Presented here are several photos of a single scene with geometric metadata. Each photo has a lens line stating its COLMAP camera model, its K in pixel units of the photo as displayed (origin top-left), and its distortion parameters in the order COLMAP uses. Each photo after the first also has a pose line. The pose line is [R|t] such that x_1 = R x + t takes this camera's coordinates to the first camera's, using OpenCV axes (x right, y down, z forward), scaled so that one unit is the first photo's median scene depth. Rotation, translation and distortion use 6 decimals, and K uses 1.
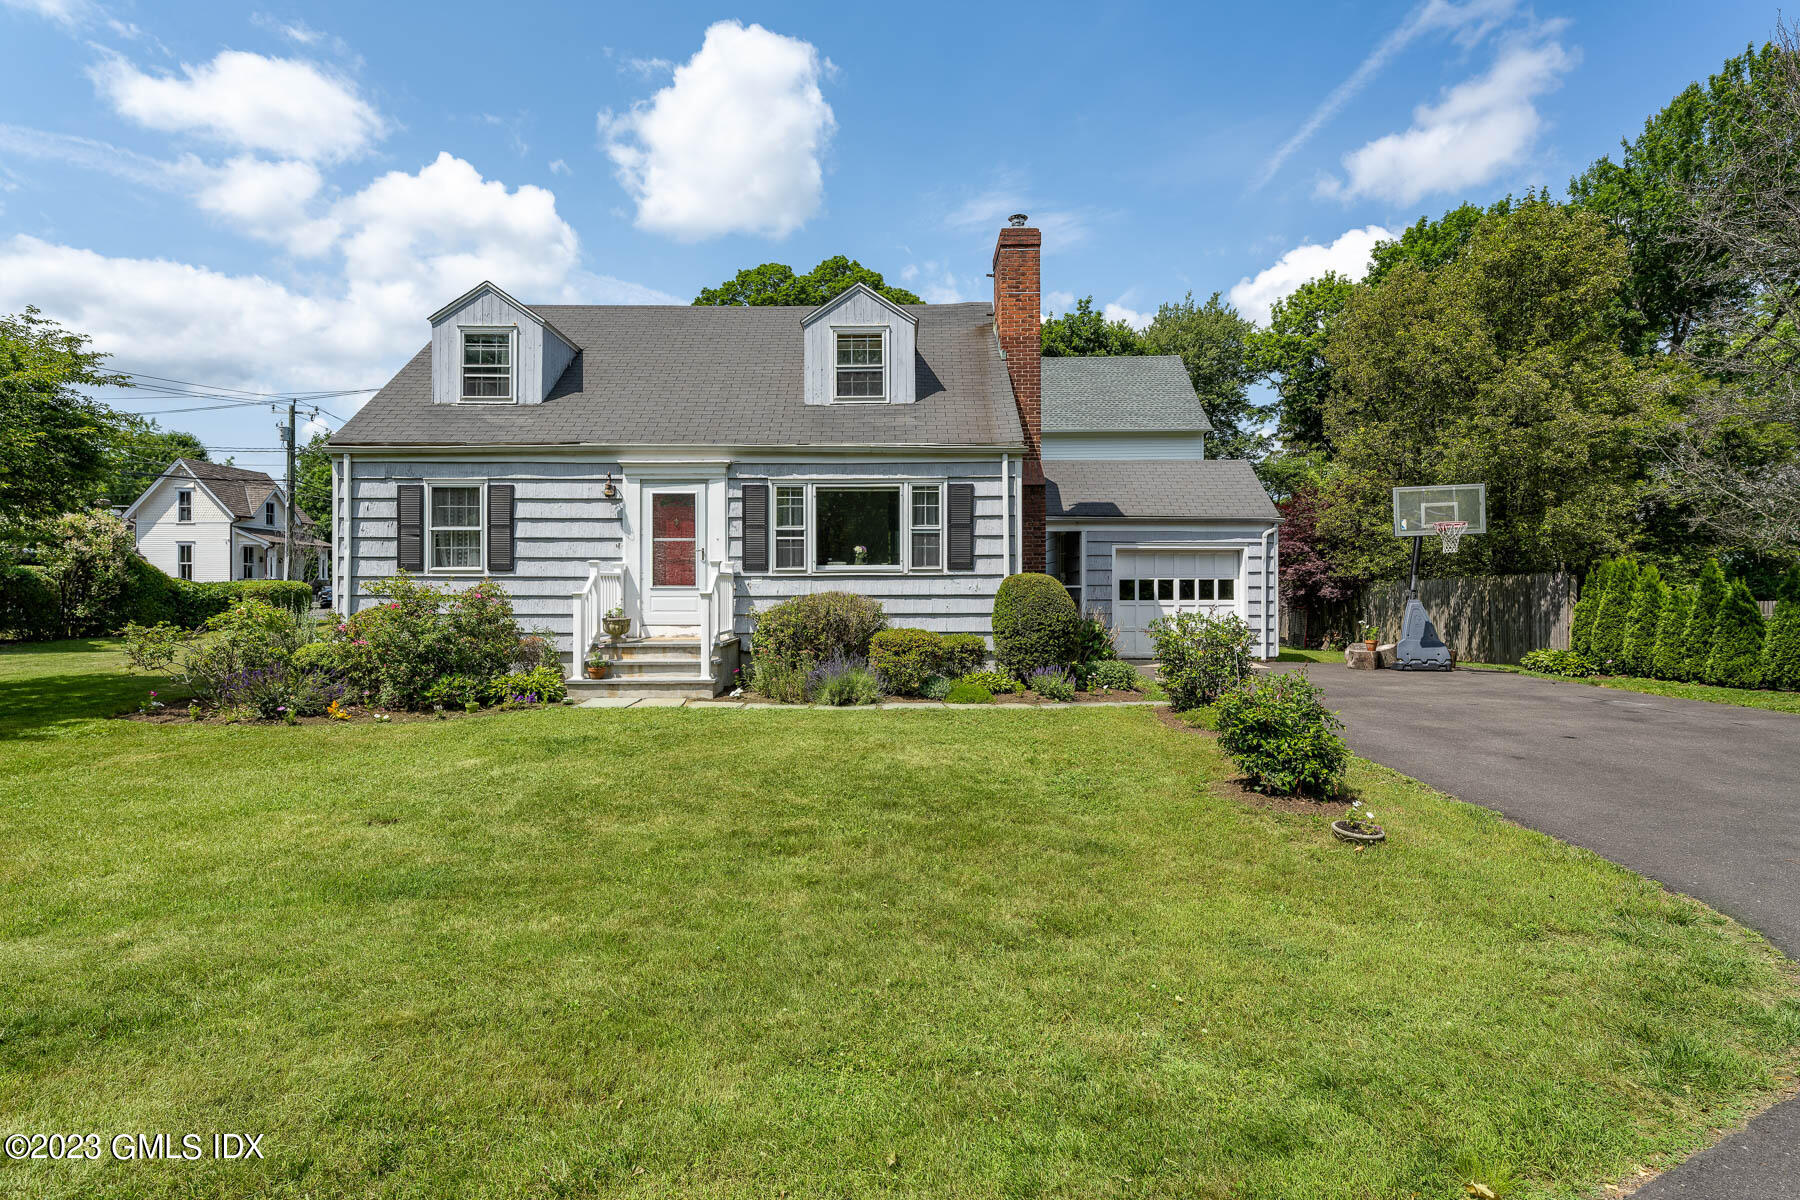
lens RADIAL K [[871.2, 0, 900.7], [0, 871.2, 593.2], [0, 0, 1]] dist [-0.000972, -0.000199]
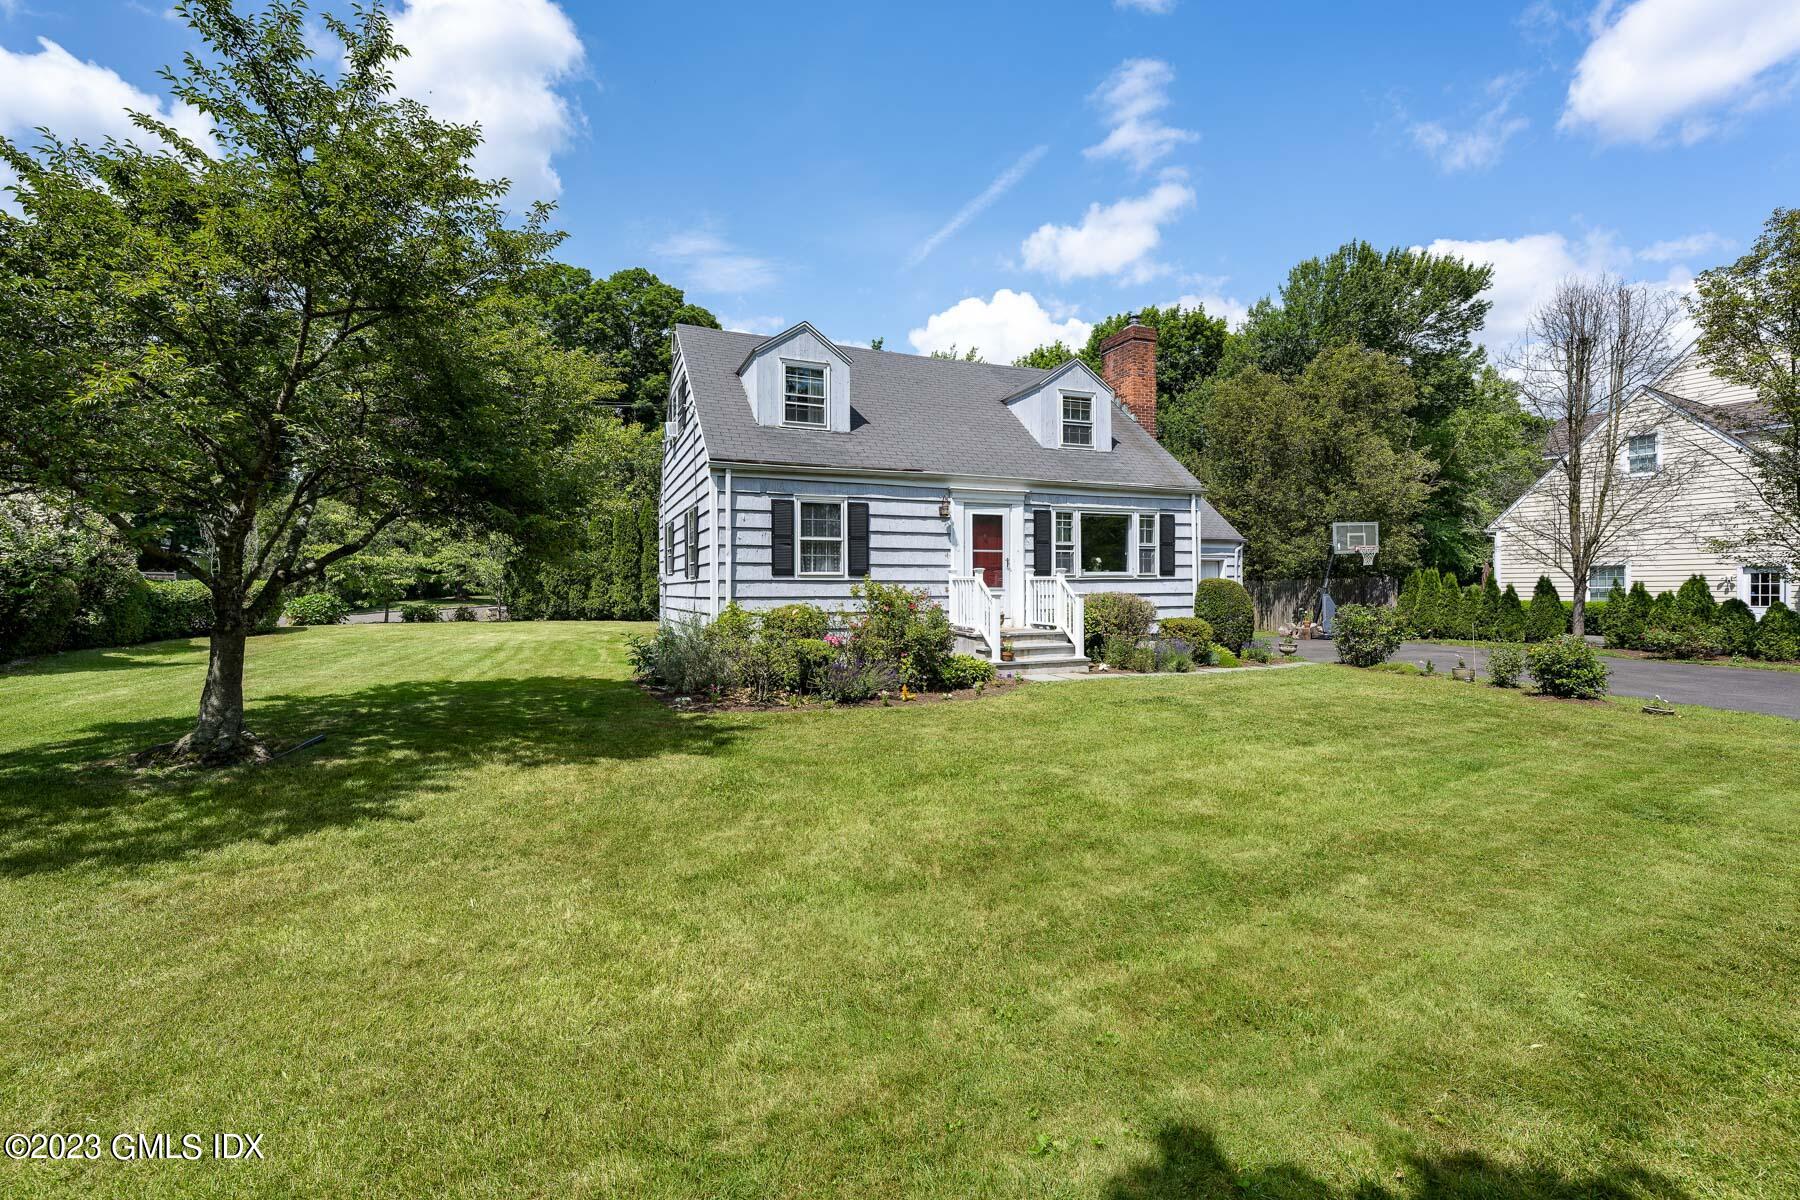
lens RADIAL K [[786.0, 0, 904.5], [0, 786.0, 599.9], [0, 0, 1]] dist [-0.001626, -0.000092]
pose [[0.922275, -0.010049, 0.386403, -0.811362], [0.004753, 0.999881, 0.014659, -0.007865], [-0.386504, -0.011683, 0.922214, -0.005880]]
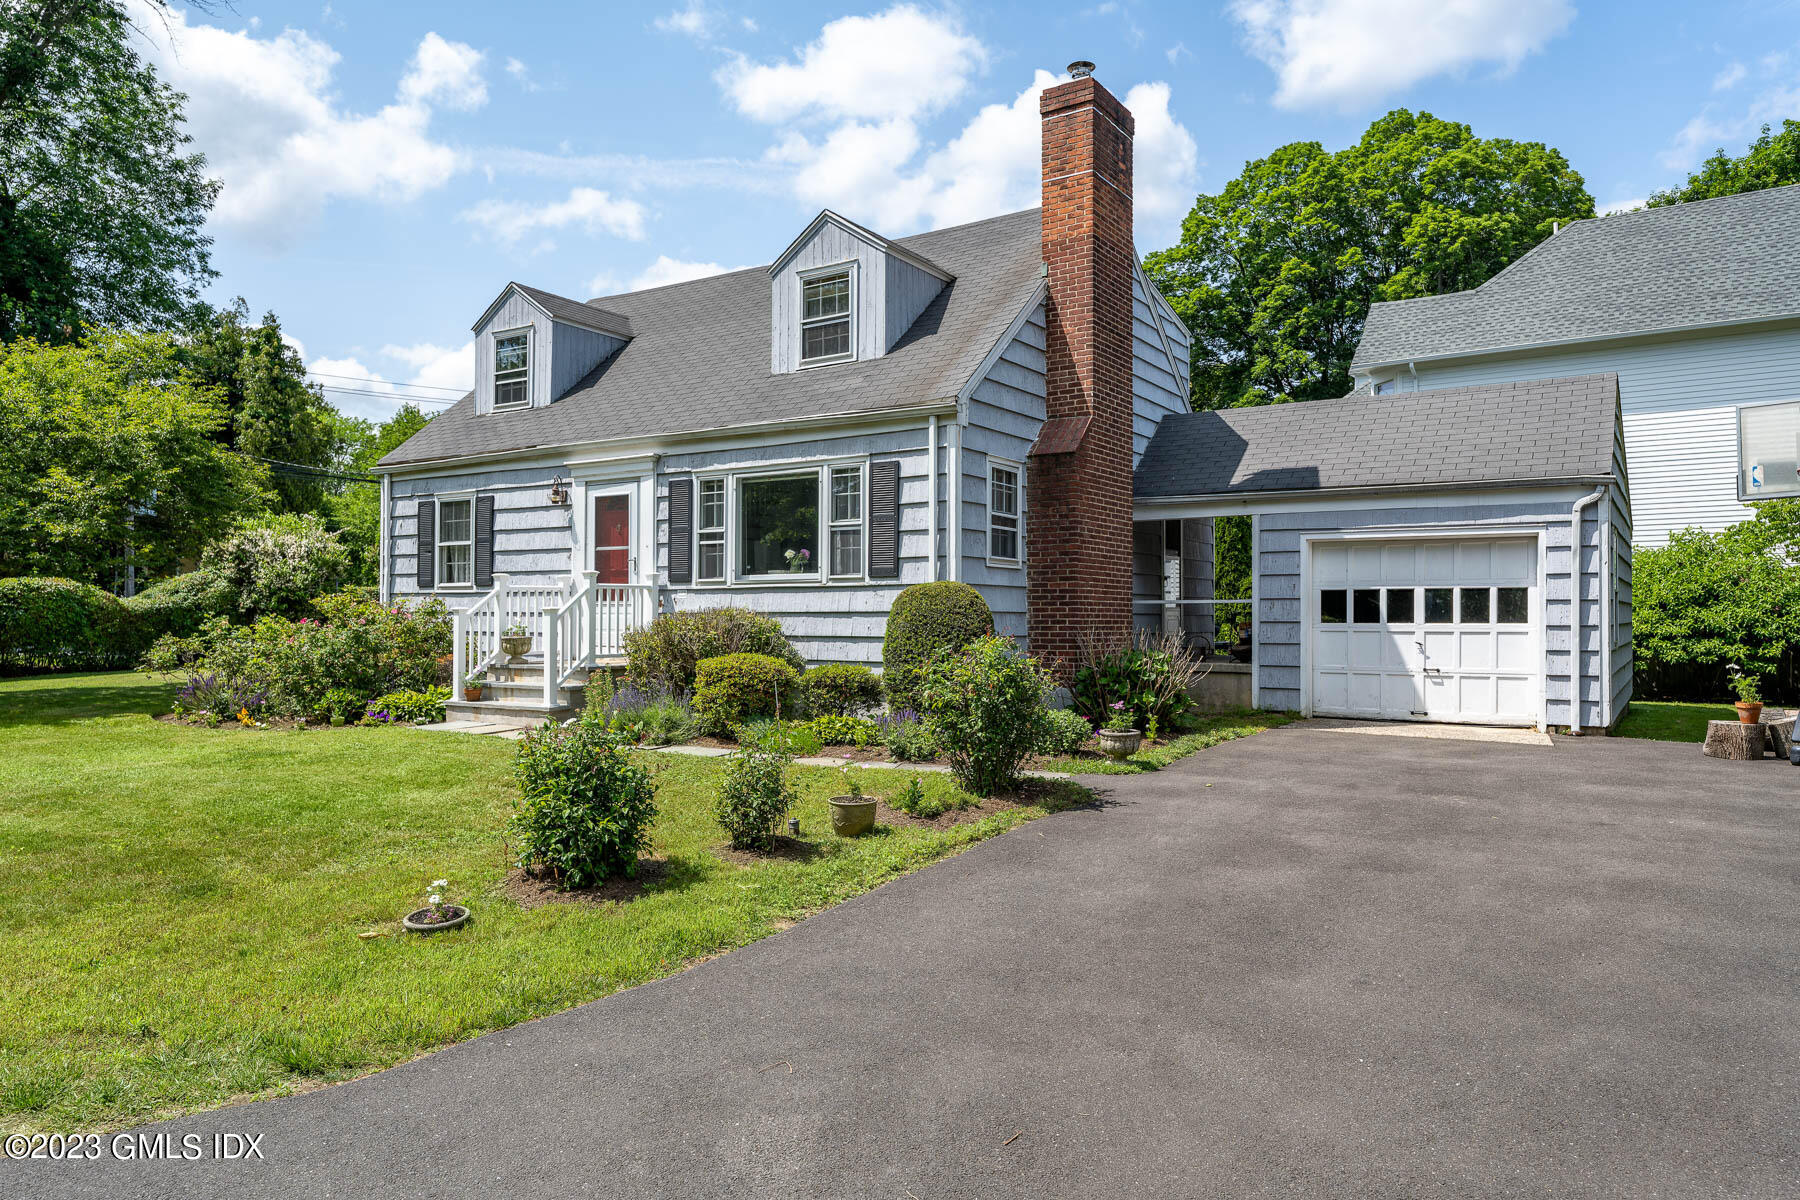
lens RADIAL K [[1201.6, 0, 897.8], [0, 1201.6, 597.3], [0, 0, 1]] dist [0.001498, -0.001194]
pose [[0.831563, -0.006309, -0.555395, 0.644525], [-0.002725, 0.999877, -0.015438, 0.005289], [0.555424, 0.014351, 0.831443, 0.159368]]
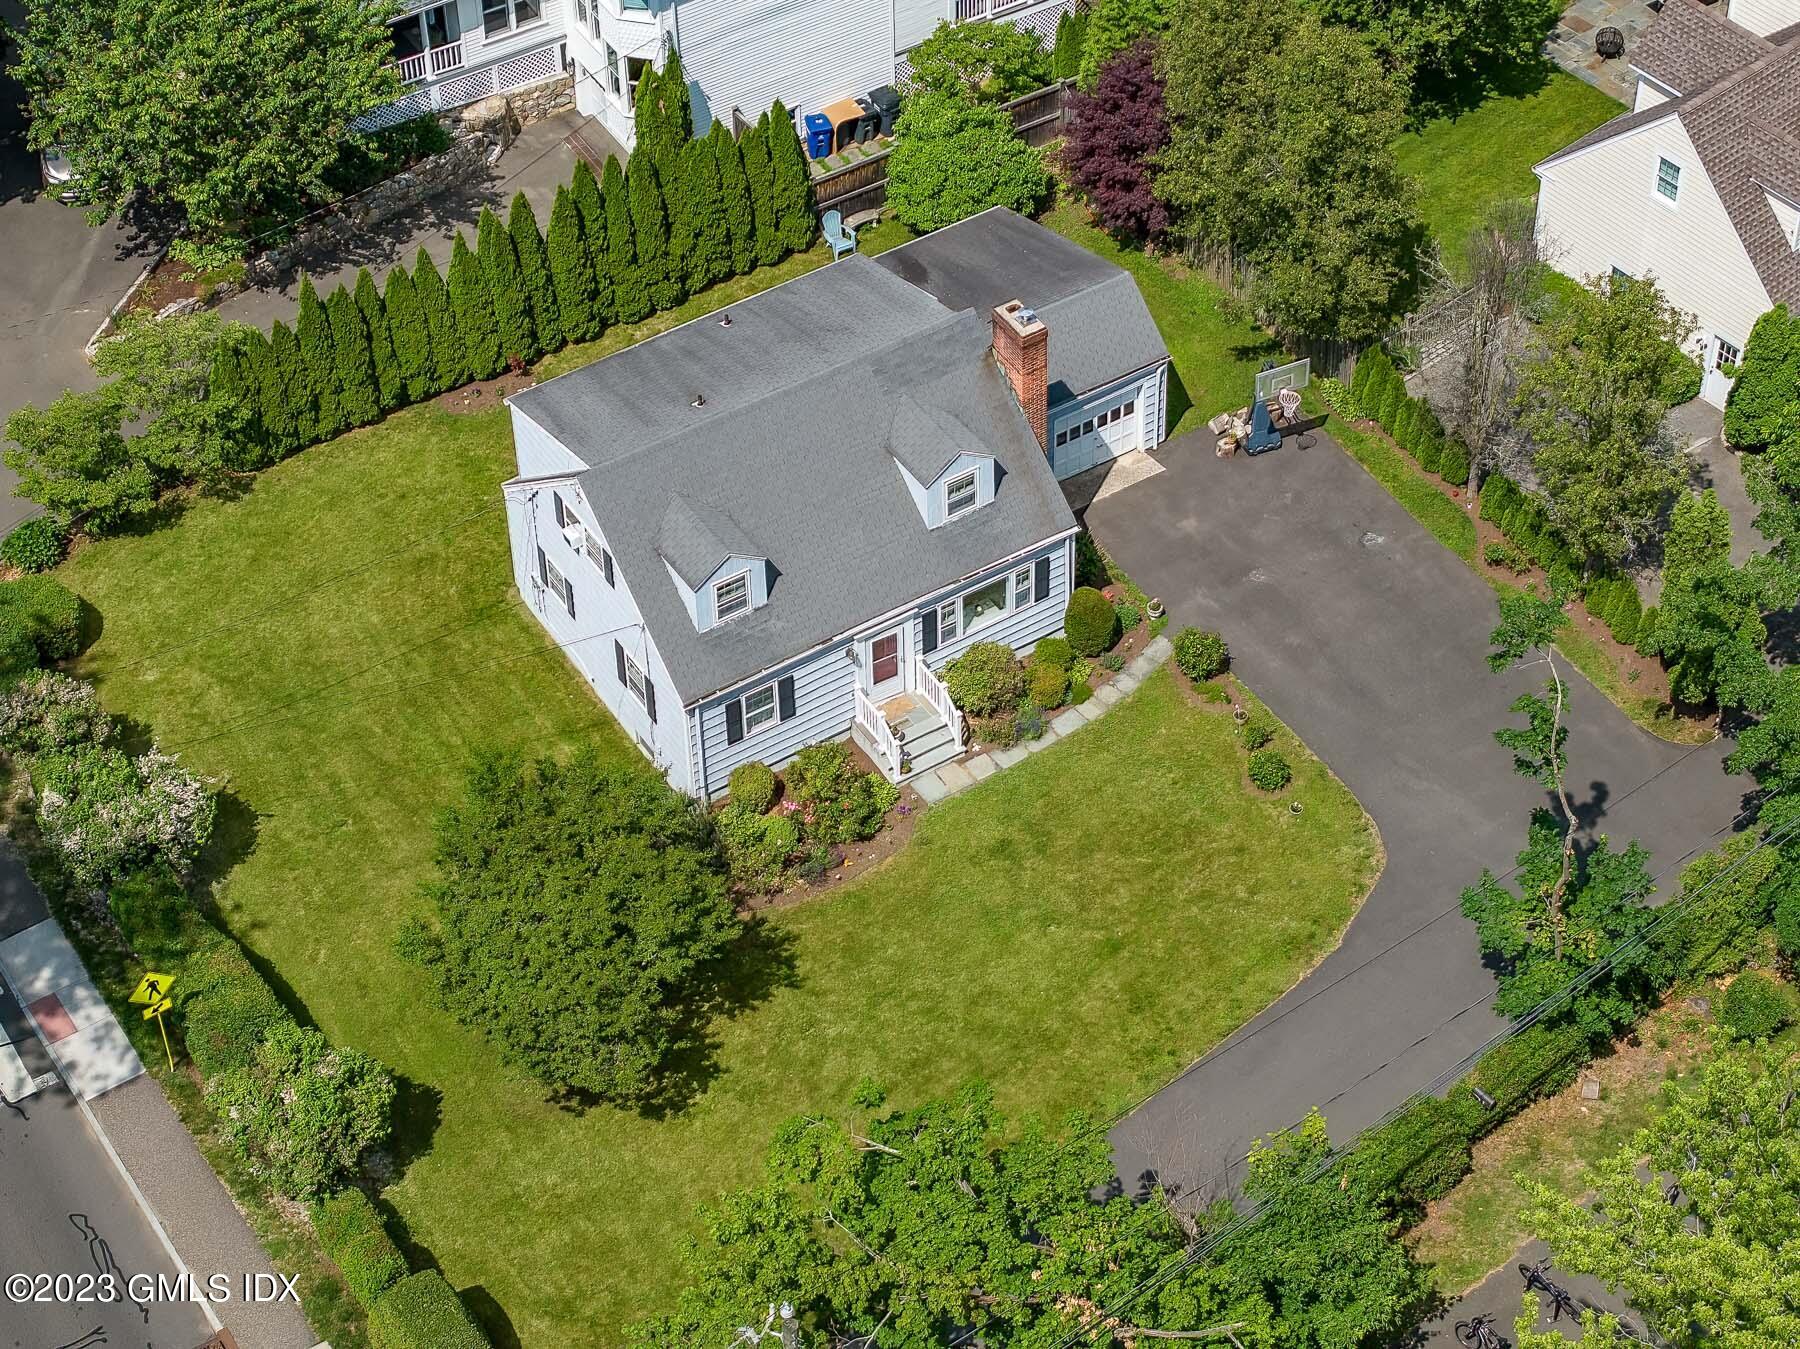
lens RADIAL K [[3637.2, 0, 901.4], [0, 3637.2, 676.4], [0, 0, 1]] dist [-0.117234, 0.000000]
pose [[0.844697, -0.392309, 0.364116, -2.545646], [0.018062, 0.700786, 0.713143, -4.538193], [-0.534940, -0.595813, 0.599038, -2.816031]]
